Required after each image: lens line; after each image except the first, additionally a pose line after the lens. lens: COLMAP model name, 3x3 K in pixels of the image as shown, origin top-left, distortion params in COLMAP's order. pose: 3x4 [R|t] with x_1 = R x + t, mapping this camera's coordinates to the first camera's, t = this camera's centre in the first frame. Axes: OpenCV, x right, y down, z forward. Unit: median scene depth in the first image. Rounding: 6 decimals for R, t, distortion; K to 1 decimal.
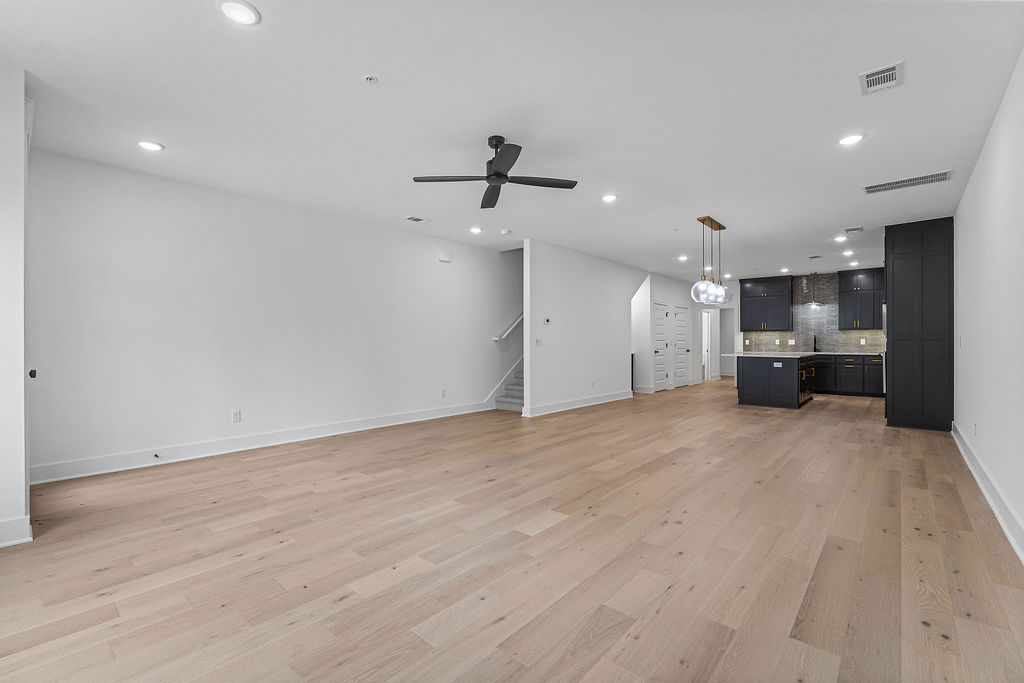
lens RADIAL K [[453.5, 0, 506.0], [0, 453.5, 341.1], [0, 0, 1]] dist [-0.002114, -0.000037]
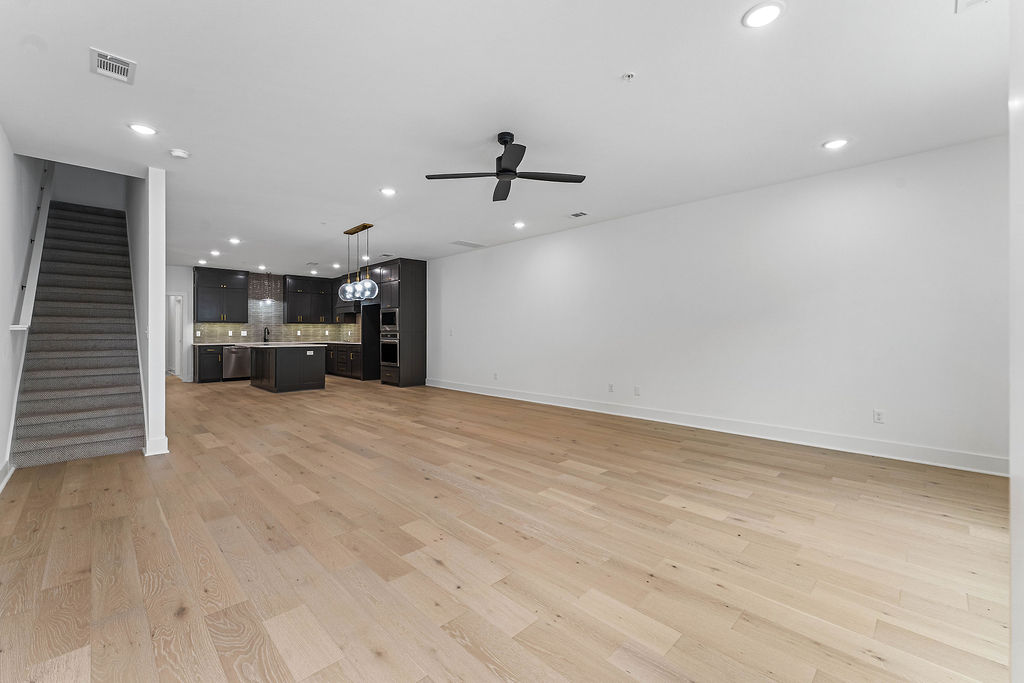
lens RADIAL K [[411.9, 0, 508.5], [0, 411.9, 339.7], [0, 0, 1]] dist [0.001292, -0.000095]
pose [[0.063357, -0.016838, 0.997849, -0.434149], [-0.003416, 0.999848, 0.017088, -0.002042], [-0.997985, -0.004492, 0.063290, 0.423864]]
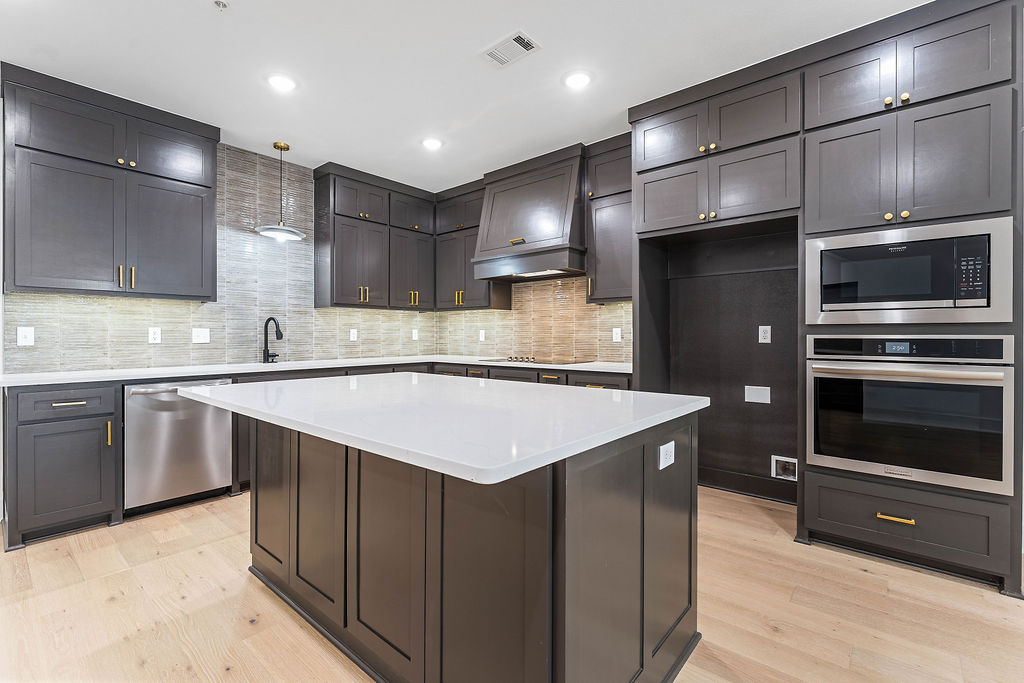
lens RADIAL K [[453.5, 0, 507.6], [0, 453.5, 335.8], [0, 0, 1]] dist [-0.002114, -0.000037]
pose [[-0.006026, -0.000800, 0.999982, 0.410783], [-0.005013, 0.999987, 0.000770, 0.001803], [-0.999969, -0.005009, -0.006030, 1.076230]]
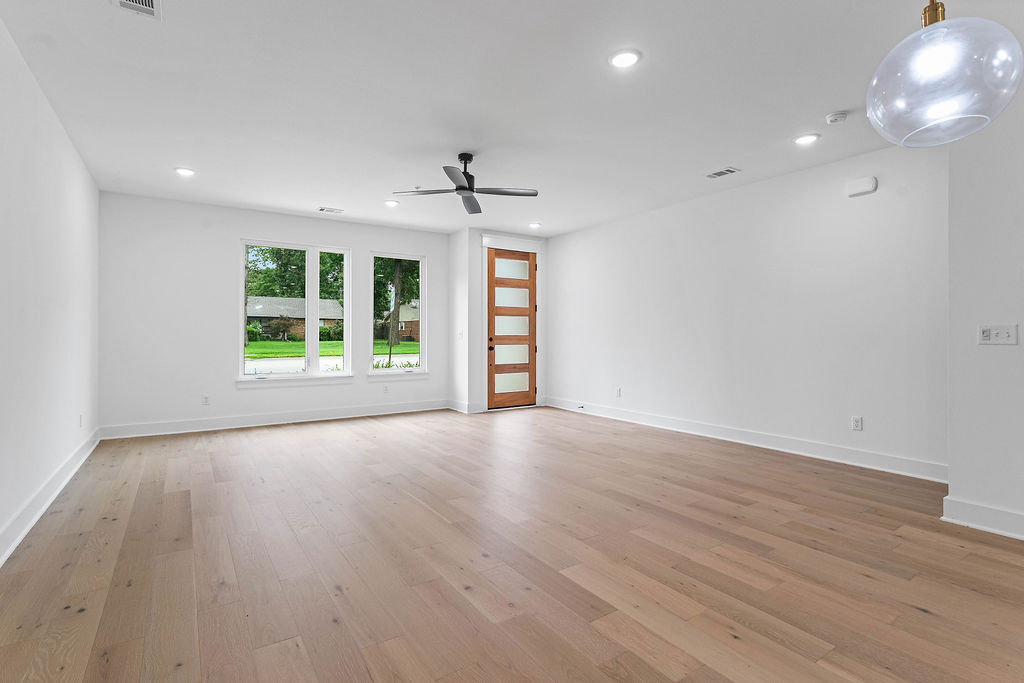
lens RADIAL K [[487.7, 0, 499.5], [0, 487.7, 332.1], [0, 0, 1]] dist [-0.003007, -0.000059]
pose [[-0.273835, -0.005352, -0.961762, 0.512258], [0.004068, 0.999969, -0.006723, 0.000665], [0.961768, -0.005754, -0.273805, 0.642542]]
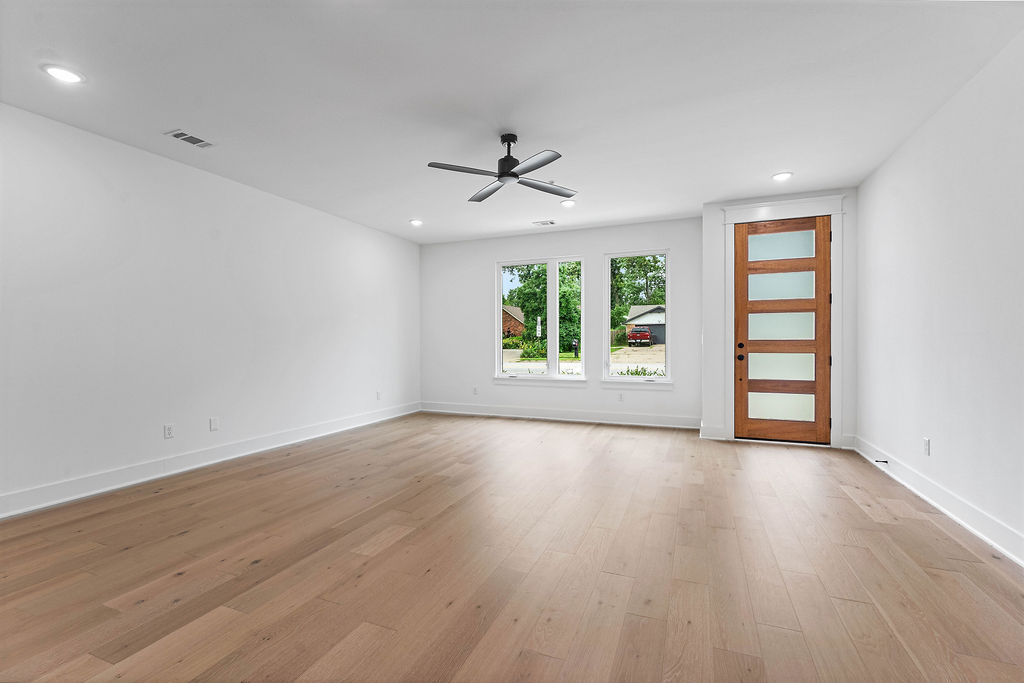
lens RADIAL K [[453.5, 0, 503.7], [0, 453.5, 339.8], [0, 0, 1]] dist [-0.002114, -0.000037]
pose [[-0.948898, 0.003264, -0.315565, 0.139850], [0.005119, 0.999974, -0.005048, 0.001727], [0.315540, -0.006405, -0.948891, 0.883408]]
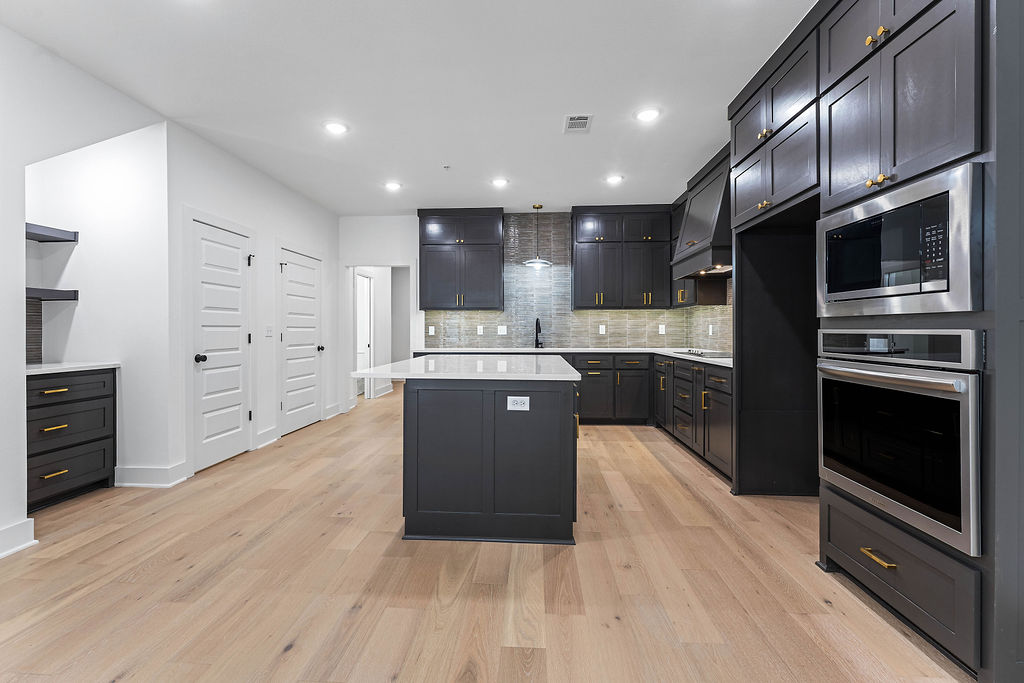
lens RADIAL K [[453.5, 0, 503.5], [0, 453.5, 330.1], [0, 0, 1]] dist [-0.002114, -0.000037]
pose [[0.796778, 0.000283, 0.604273, 0.404739], [-0.002958, 0.999990, 0.003432, 0.000450], [-0.604265, -0.004522, 0.796770, 0.762108]]
